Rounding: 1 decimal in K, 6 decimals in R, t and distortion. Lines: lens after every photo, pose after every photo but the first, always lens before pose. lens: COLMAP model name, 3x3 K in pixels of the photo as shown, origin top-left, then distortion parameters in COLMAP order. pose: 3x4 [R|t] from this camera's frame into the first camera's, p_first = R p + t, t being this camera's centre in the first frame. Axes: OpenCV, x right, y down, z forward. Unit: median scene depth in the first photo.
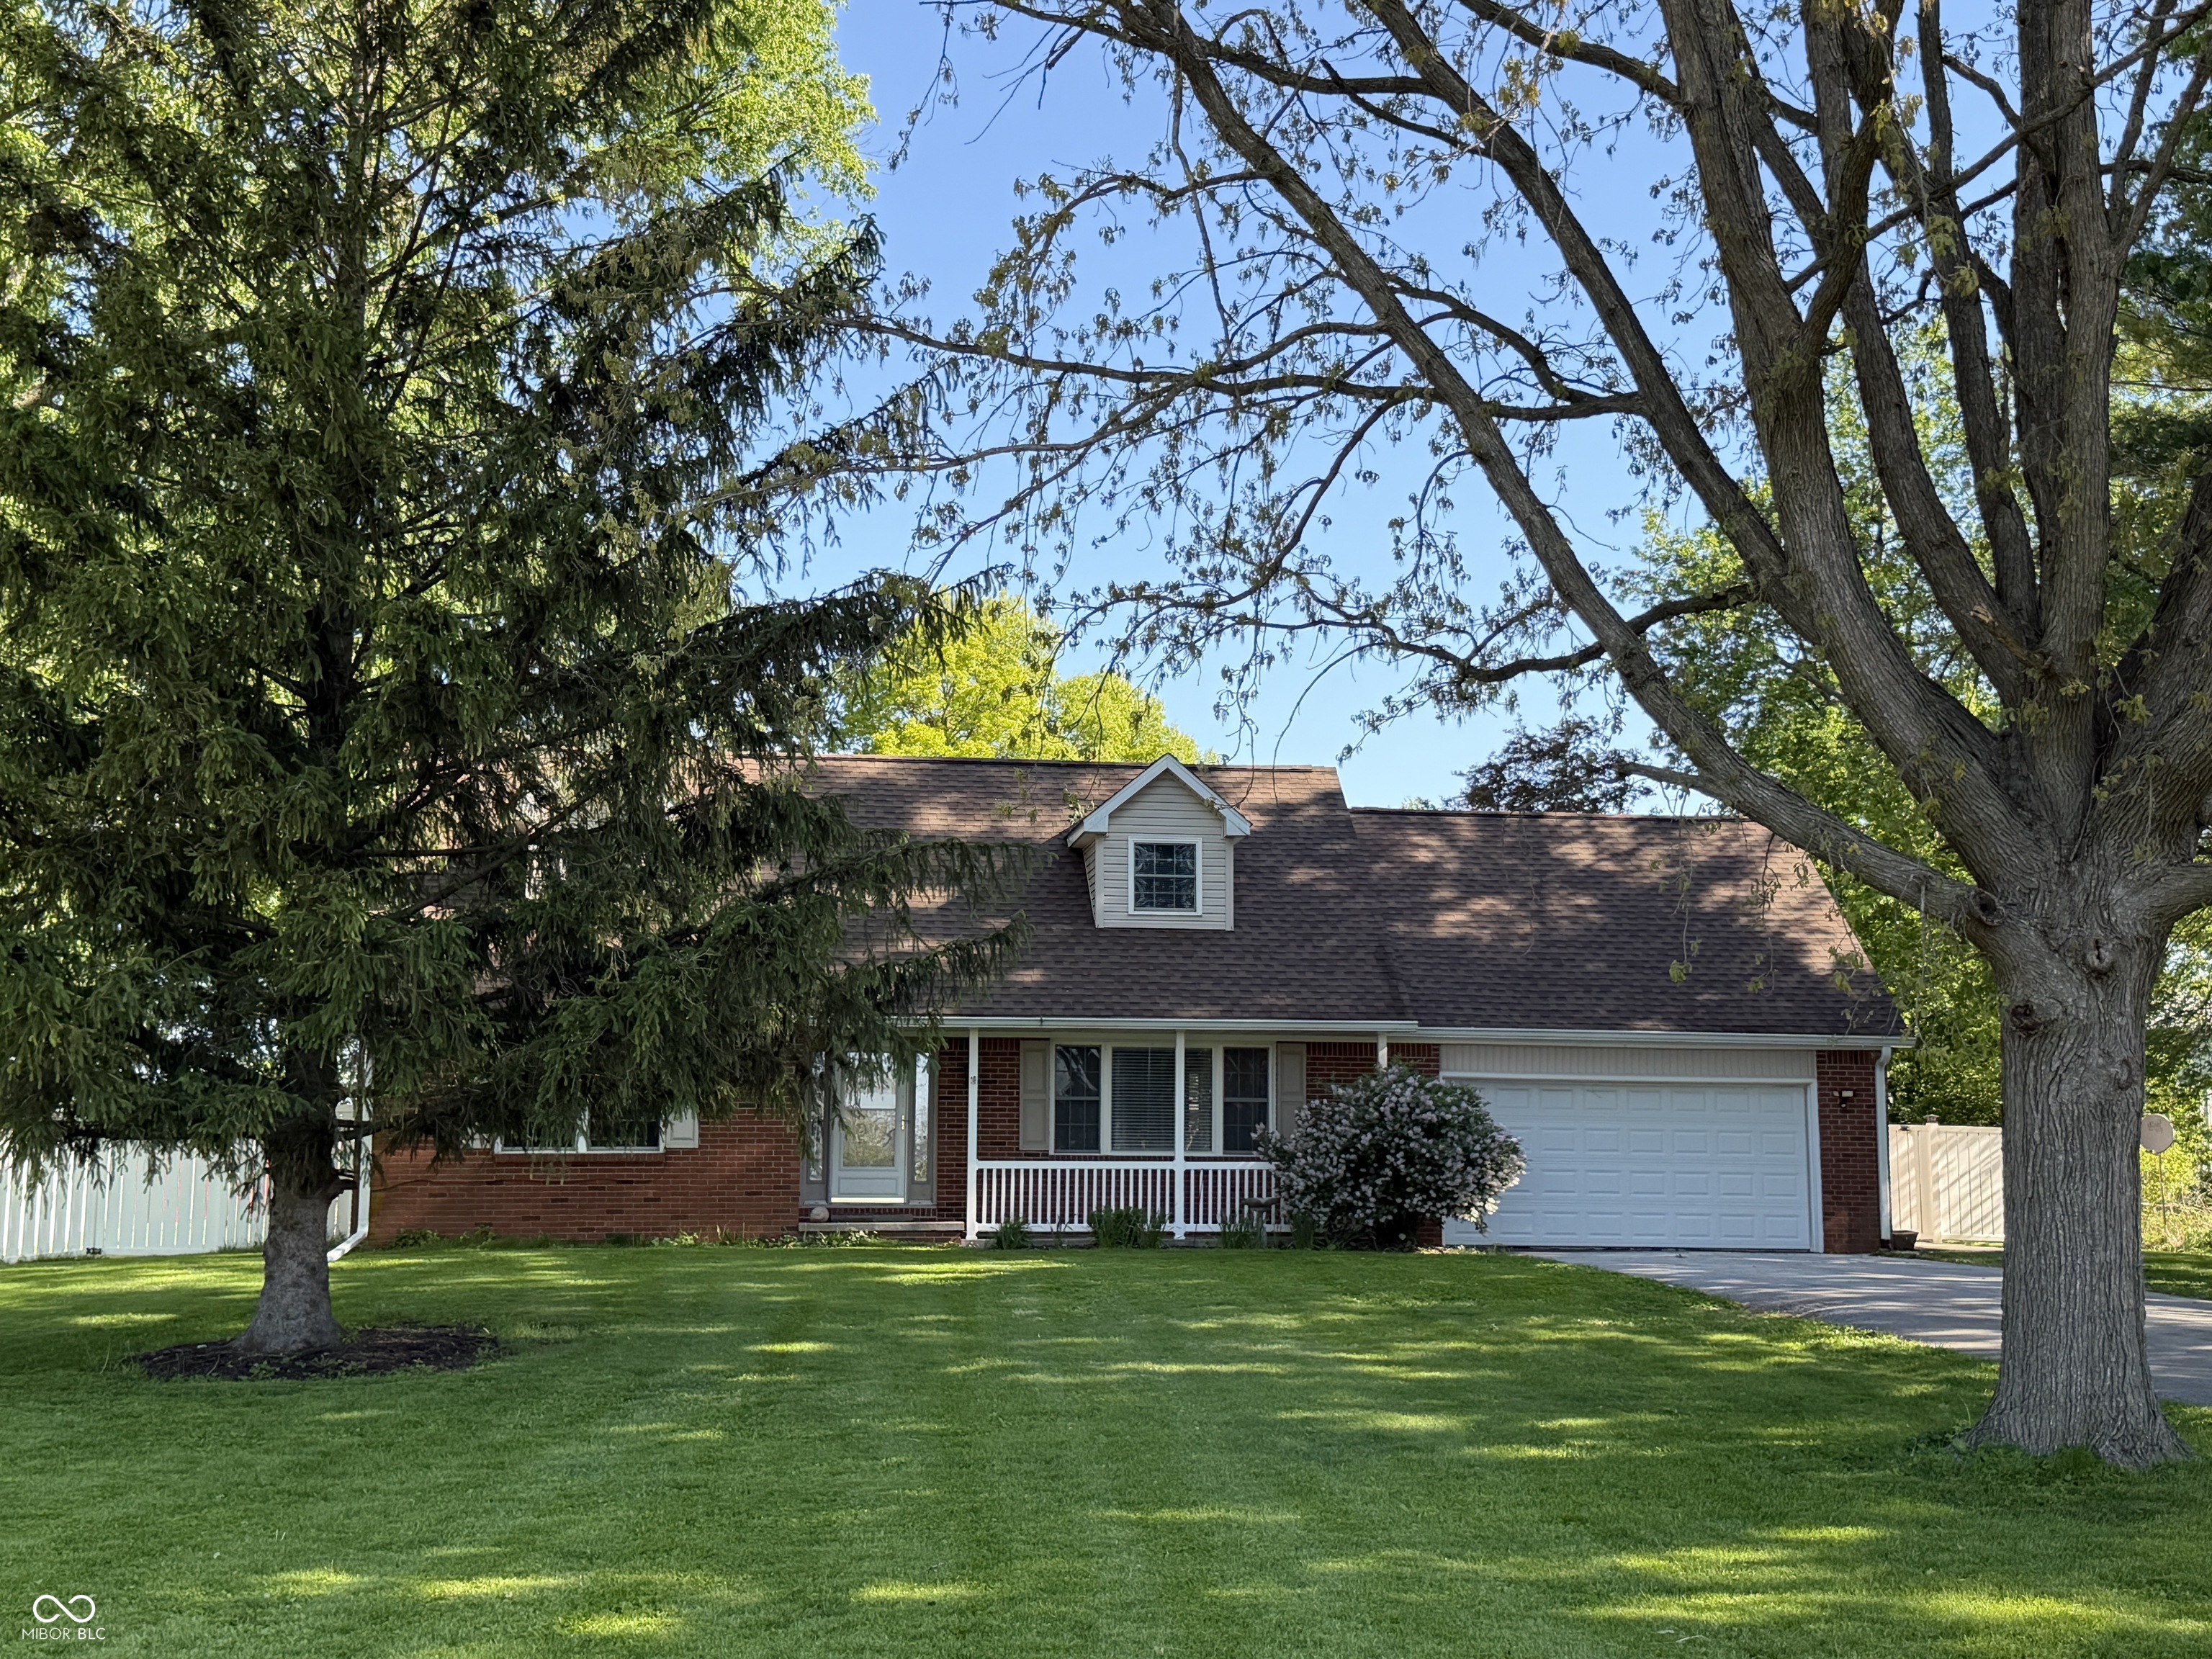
lens RADIAL K [[2675.1, 0, 1105.7], [0, 2675.1, 832.7], [0, 0, 1]] dist [0.140085, 0.000000]
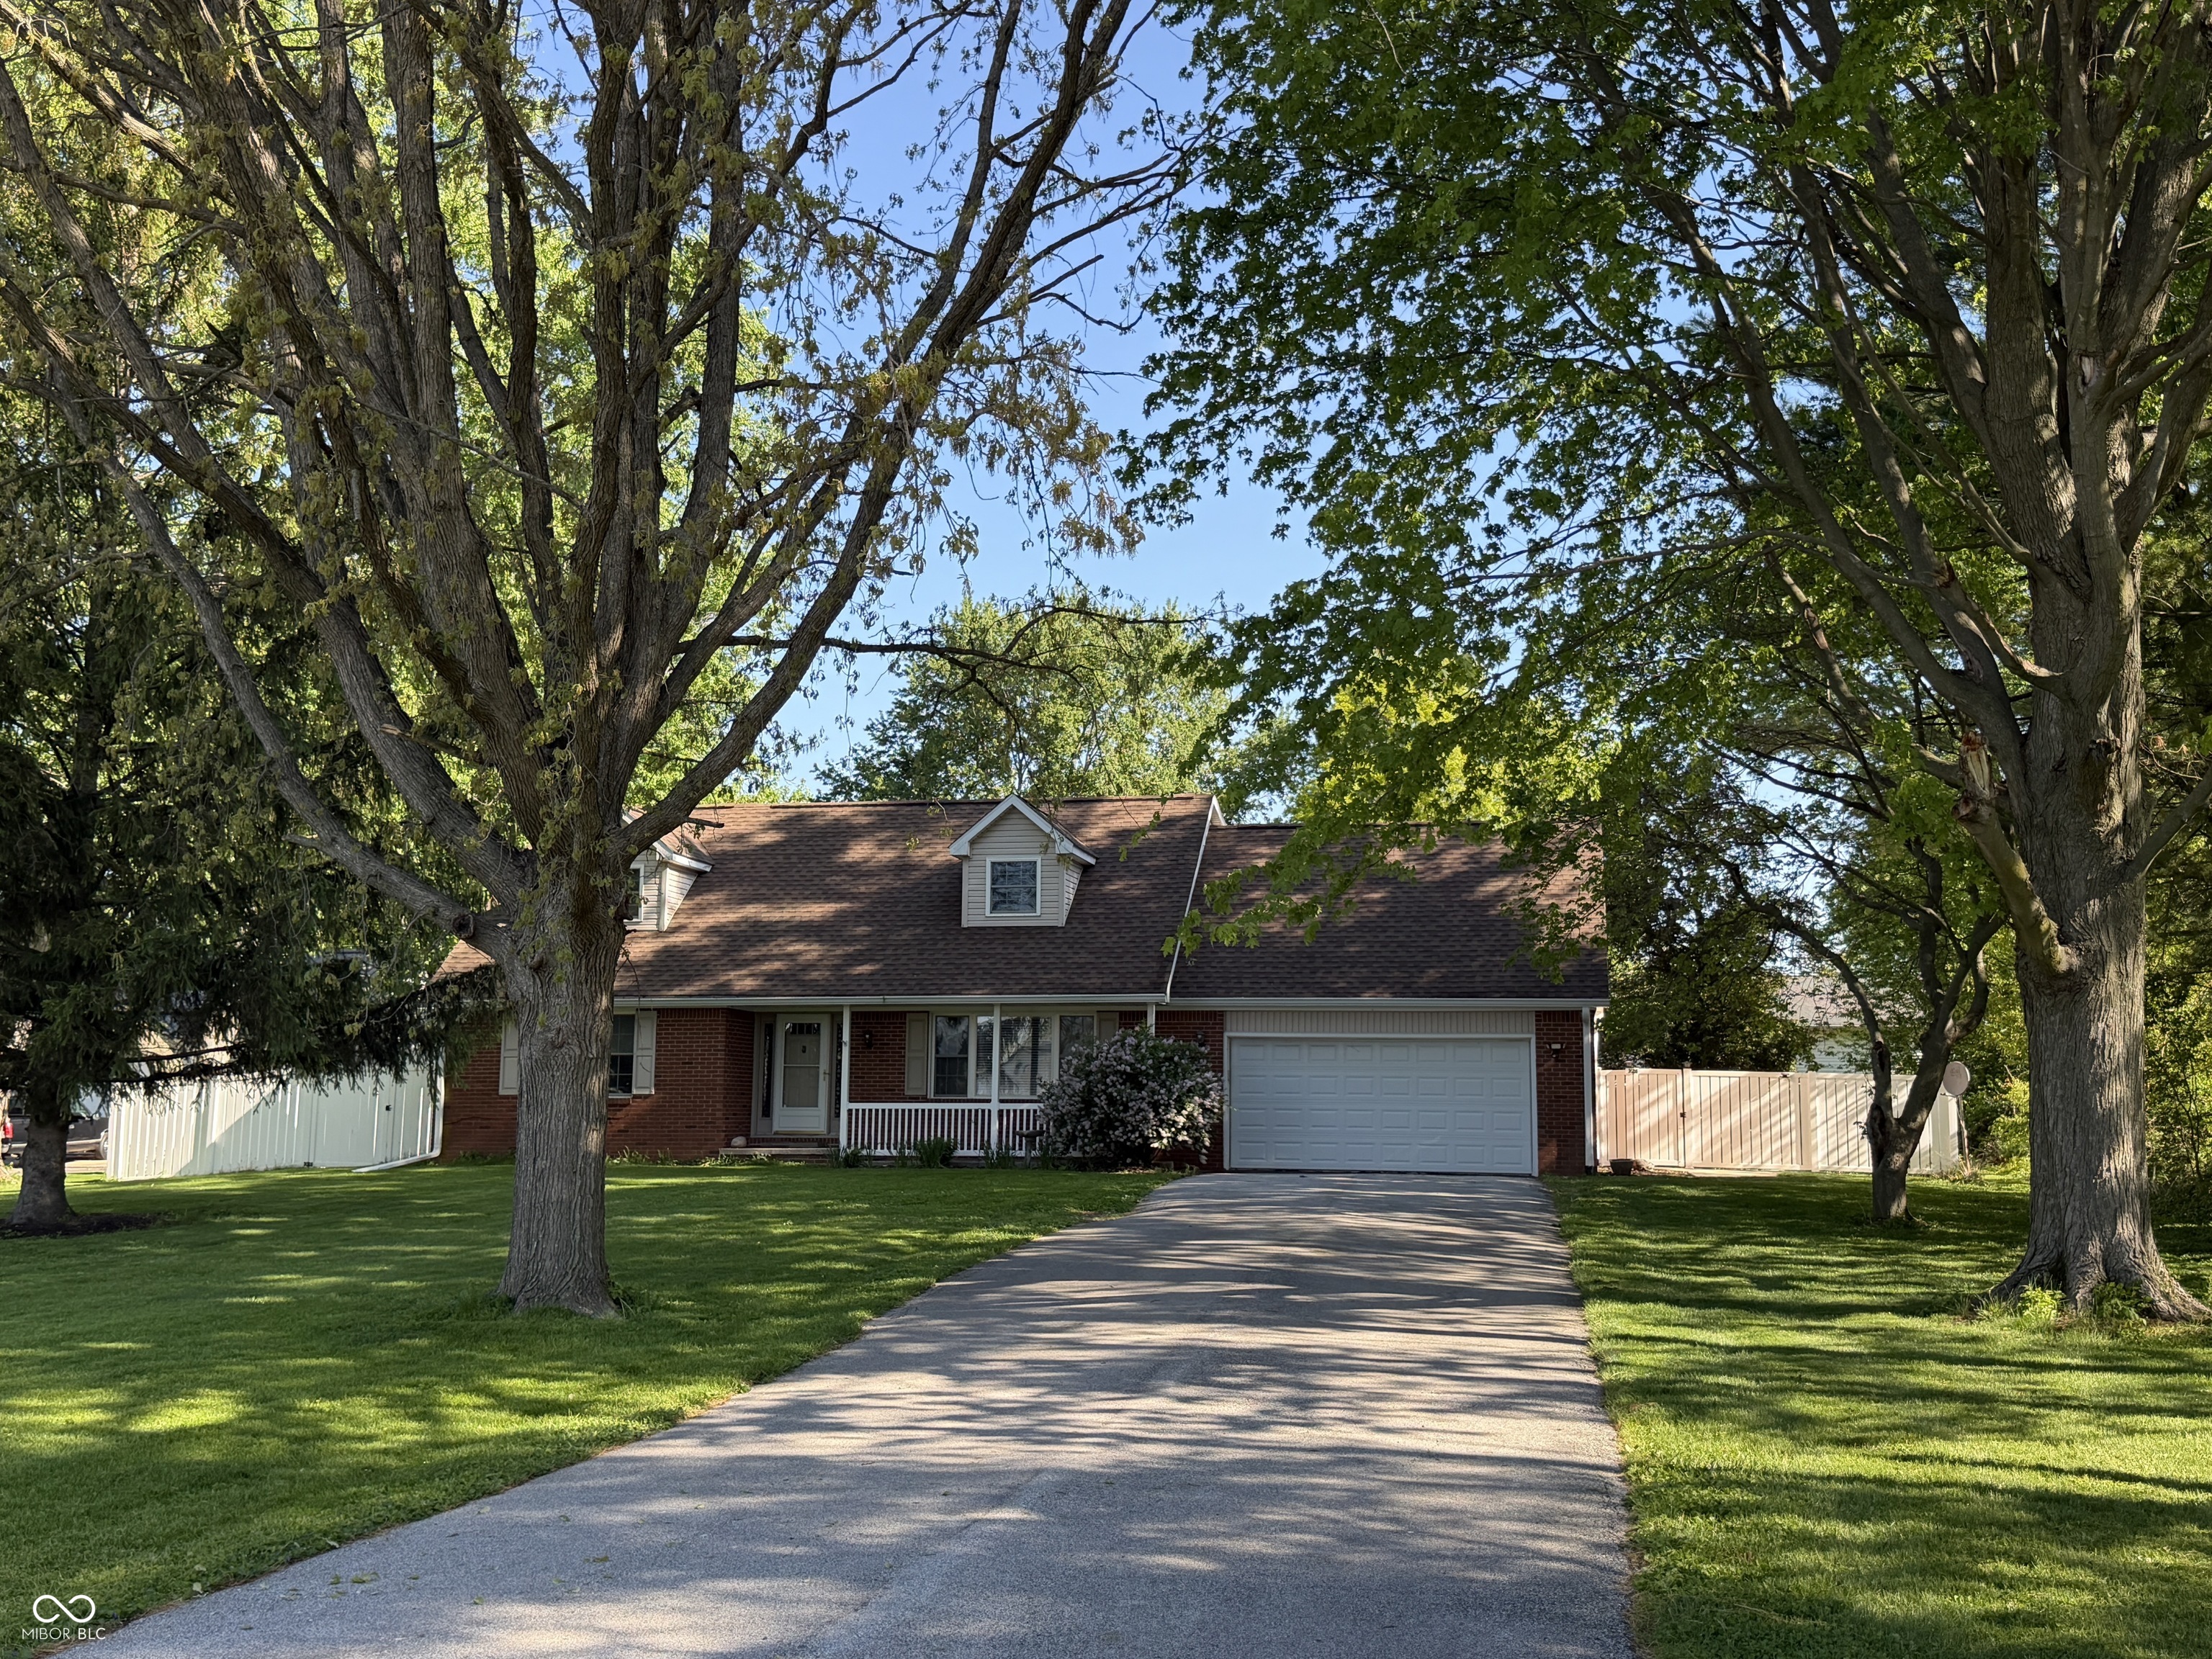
lens RADIAL K [[2227.4, 0, 1112.9], [0, 2227.4, 832.8], [0, 0, 1]] dist [0.136254, 0.000000]
pose [[0.943193, -0.039786, -0.329856, 0.438459], [0.040764, 0.999161, -0.003953, -0.004019], [0.329736, -0.009718, 0.944023, -0.020376]]
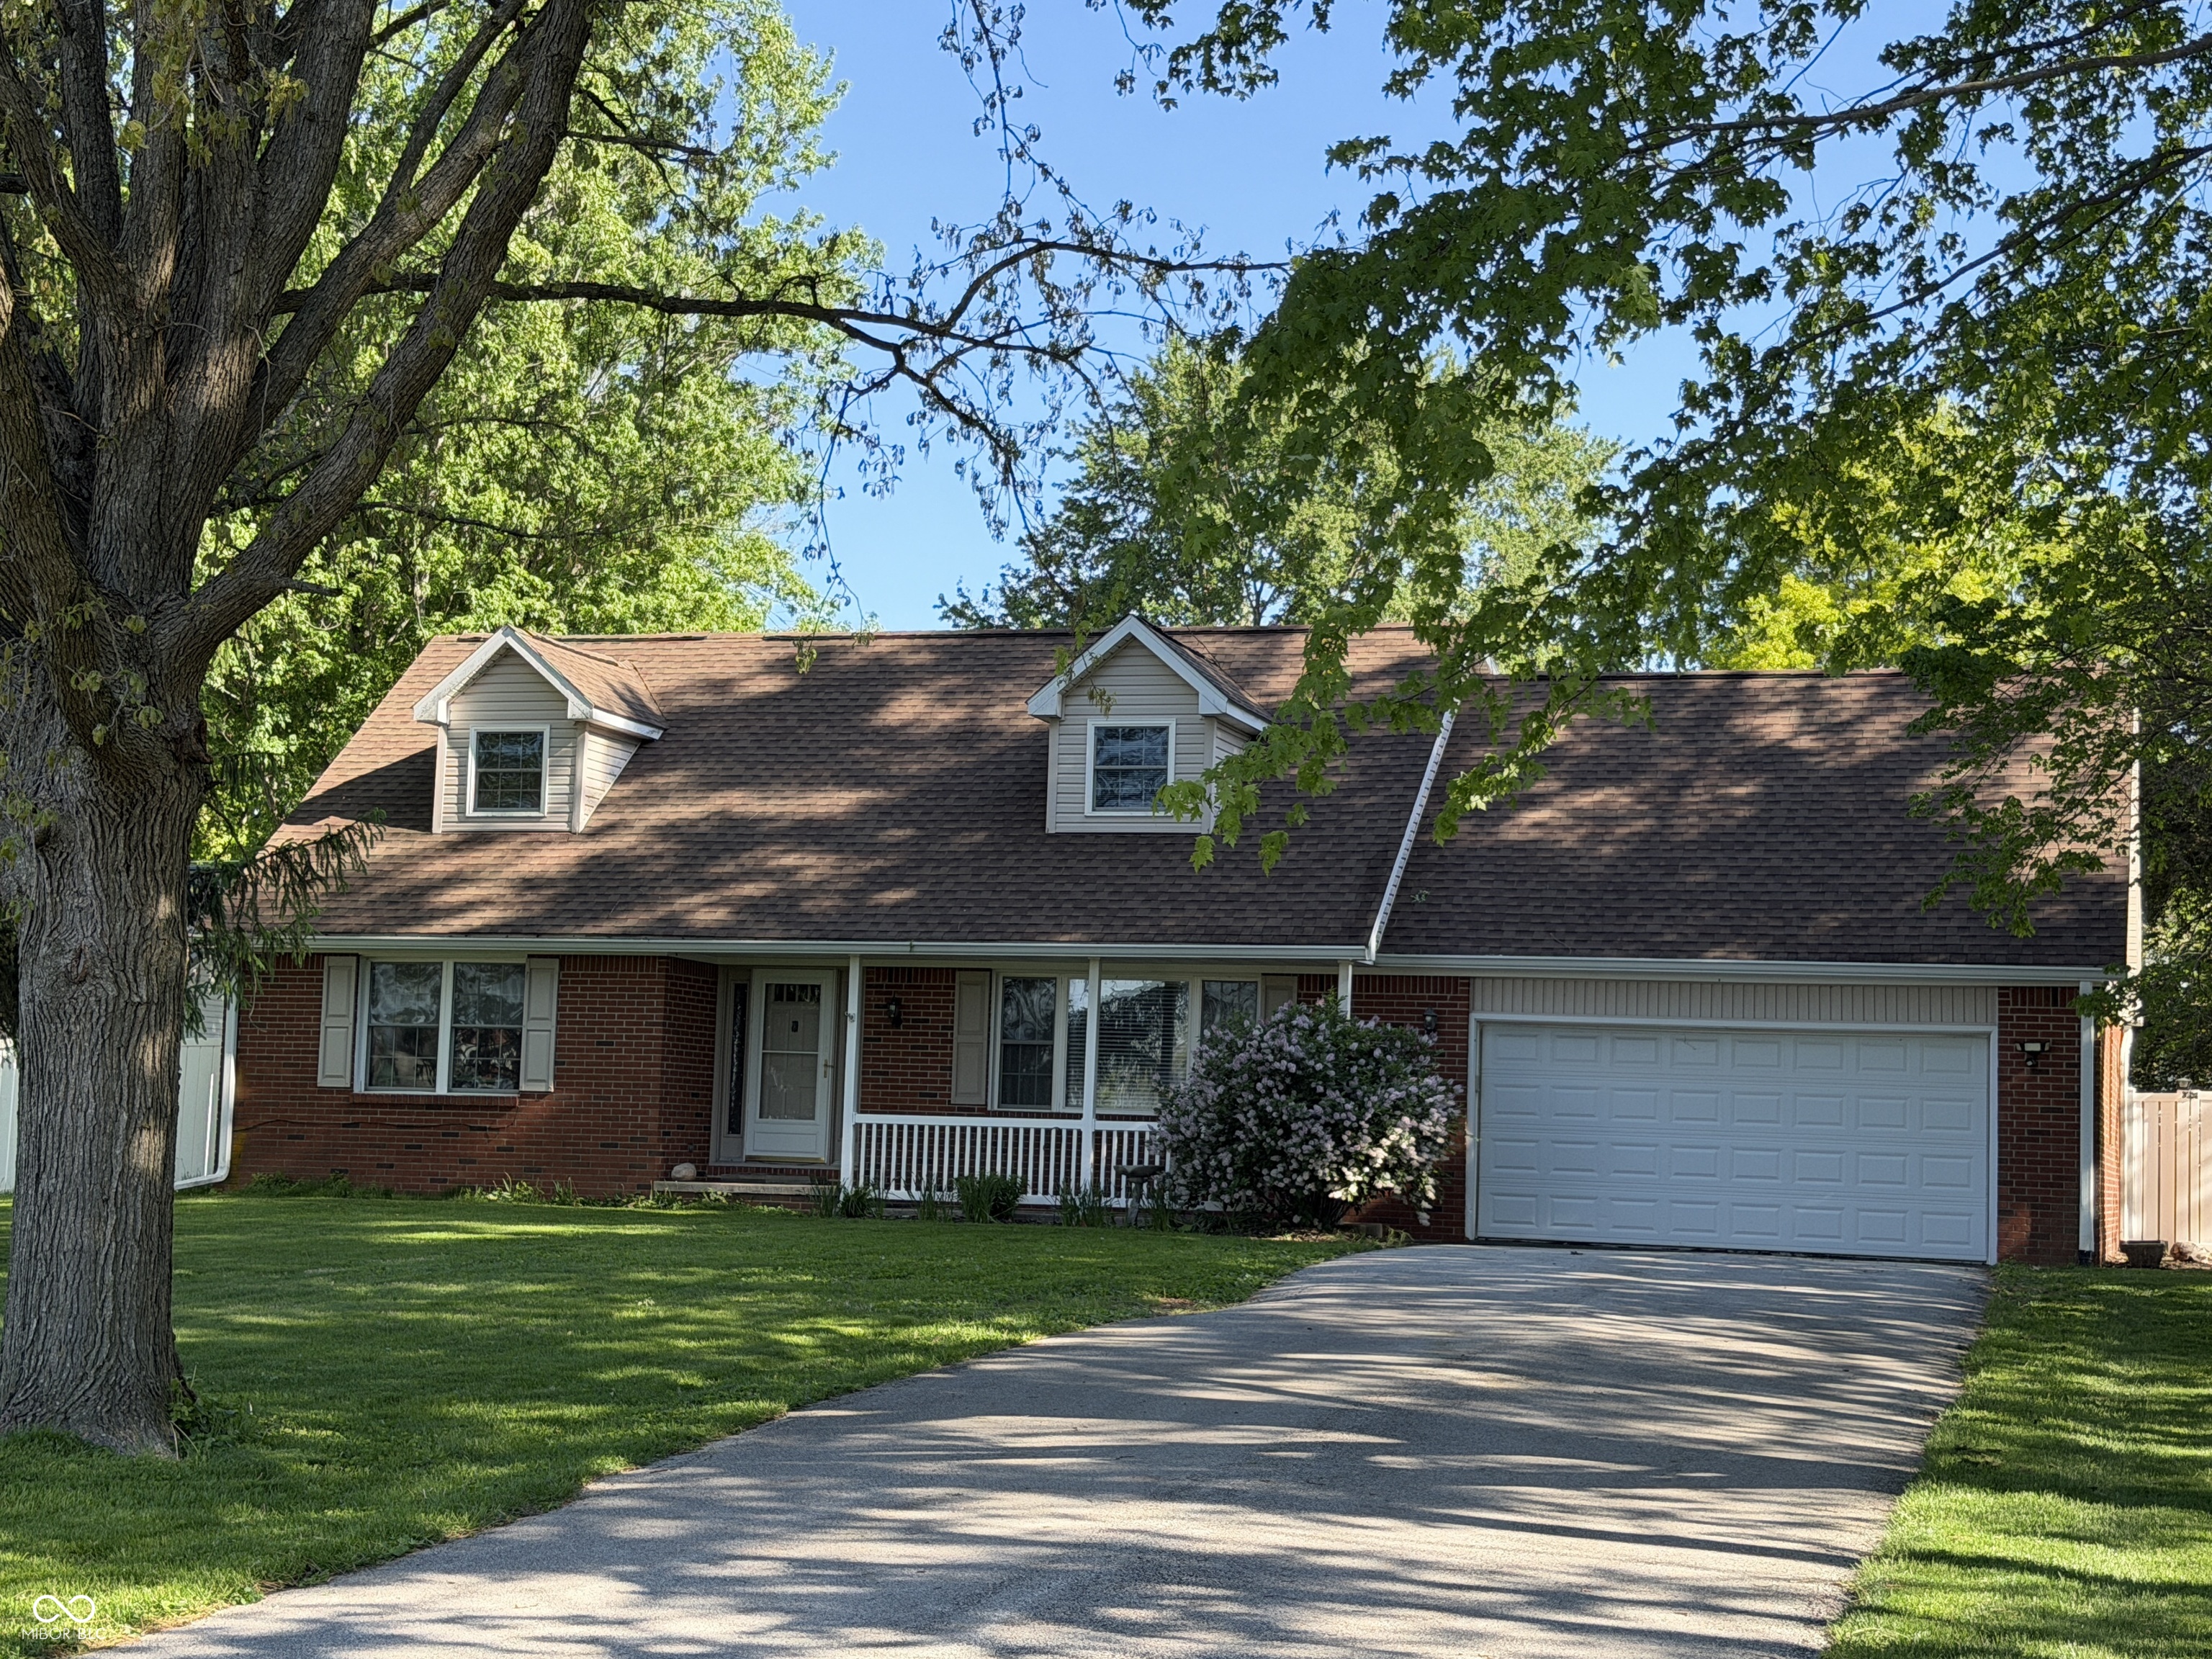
lens RADIAL K [[3415.5, 0, 1099.0], [0, 3415.5, 821.1], [0, 0, 1]] dist [0.114864, 0.000000]
pose [[0.903062, -0.016619, -0.429188, 0.460480], [0.028373, 0.999377, 0.021003, 0.010627], [0.428572, -0.031144, 0.902971, 0.070617]]
